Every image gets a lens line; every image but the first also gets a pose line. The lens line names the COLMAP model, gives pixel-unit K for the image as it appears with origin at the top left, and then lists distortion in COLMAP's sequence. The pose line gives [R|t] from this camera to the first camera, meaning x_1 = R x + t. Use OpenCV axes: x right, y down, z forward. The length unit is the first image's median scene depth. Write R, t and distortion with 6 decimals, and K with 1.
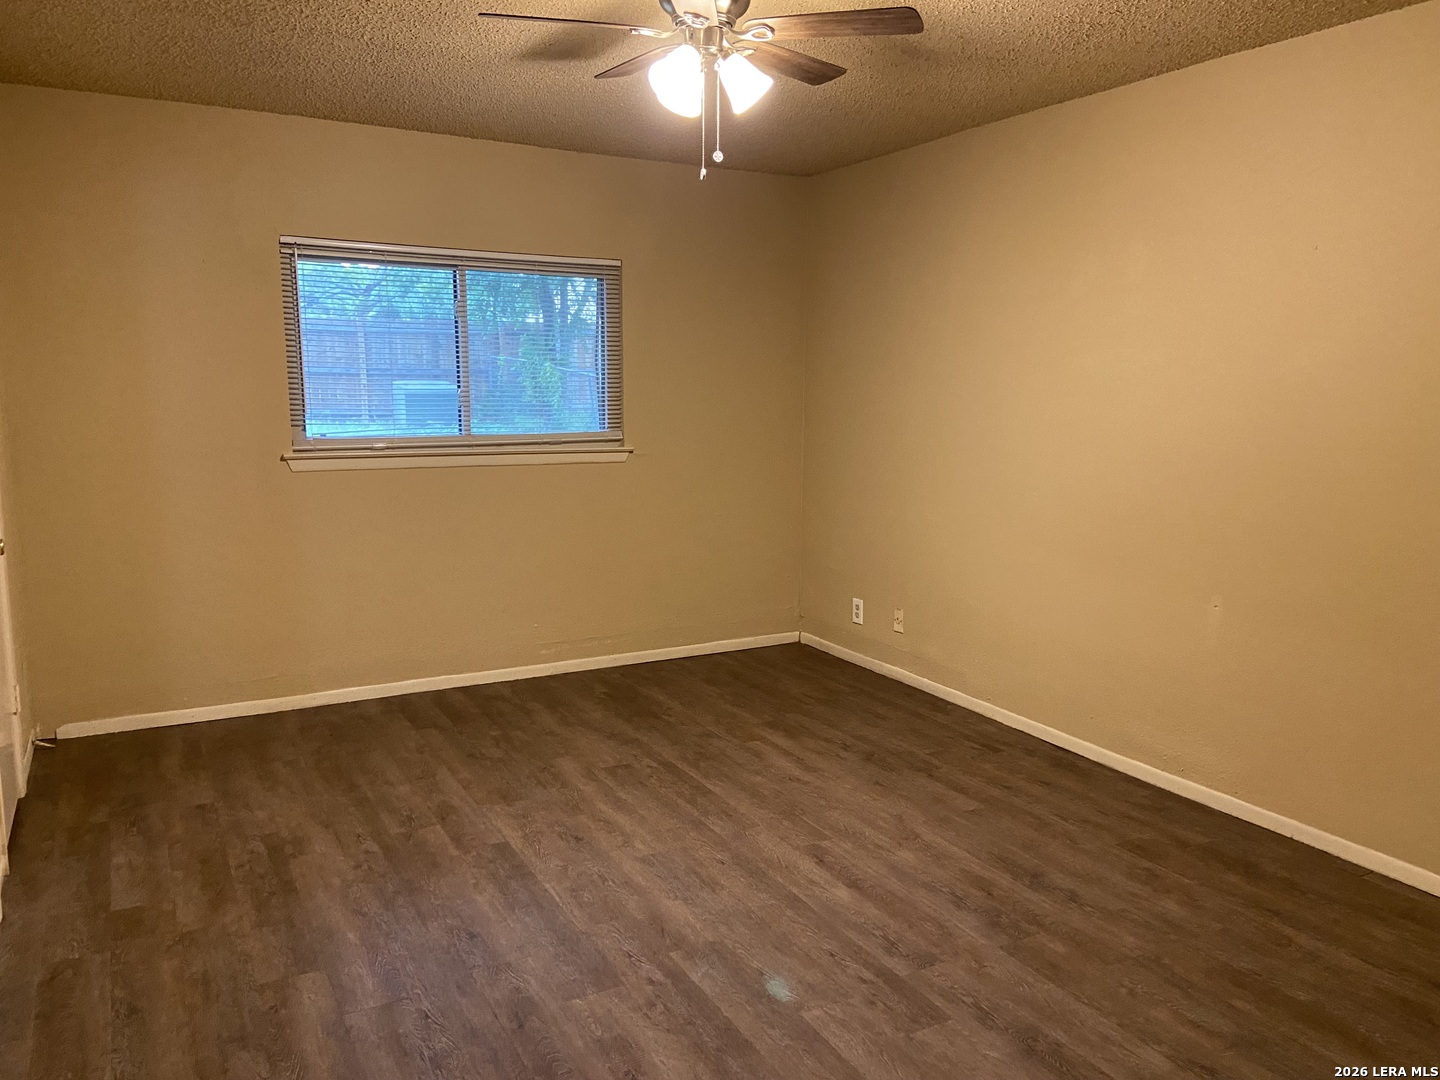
lens RADIAL K [[1084.3, 0, 720.9], [0, 1084.3, 545.4], [0, 0, 1]] dist [0.110462, -0.129104]
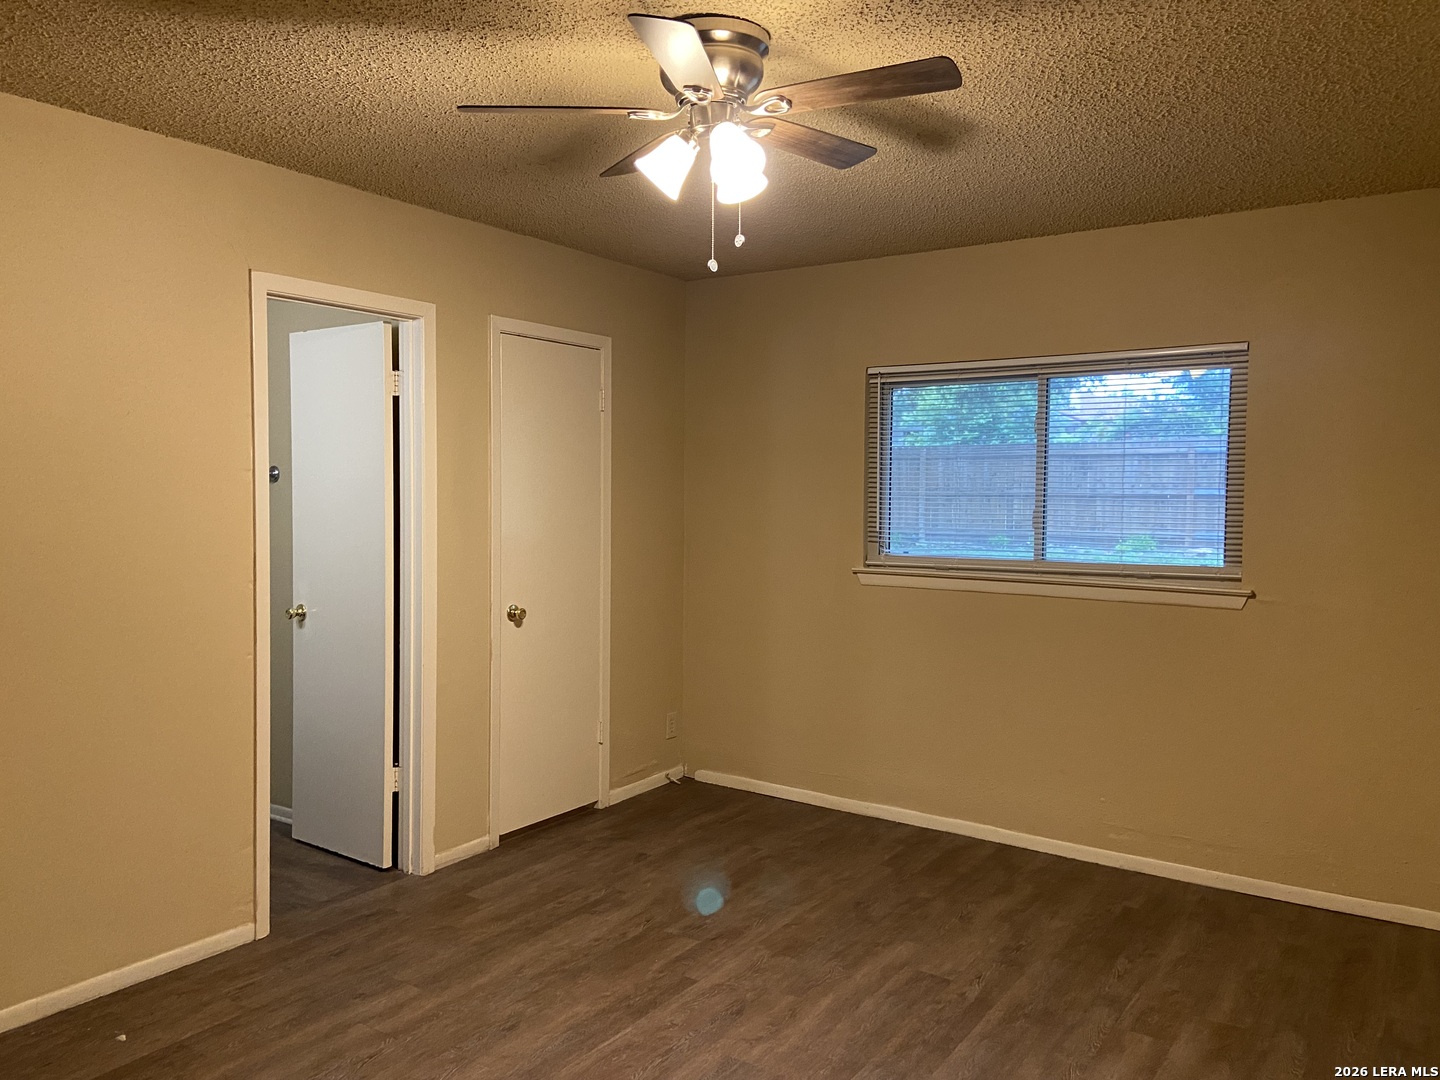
lens RADIAL K [[1084.3, 0, 684.4], [0, 1084.3, 520.0], [0, 0, 1]] dist [0.110462, -0.129104]
pose [[0.454880, 0.029206, -0.890074, 0.514597], [-0.140949, 0.989226, -0.039574, -0.069183], [0.879328, 0.143457, 0.454095, 0.403958]]
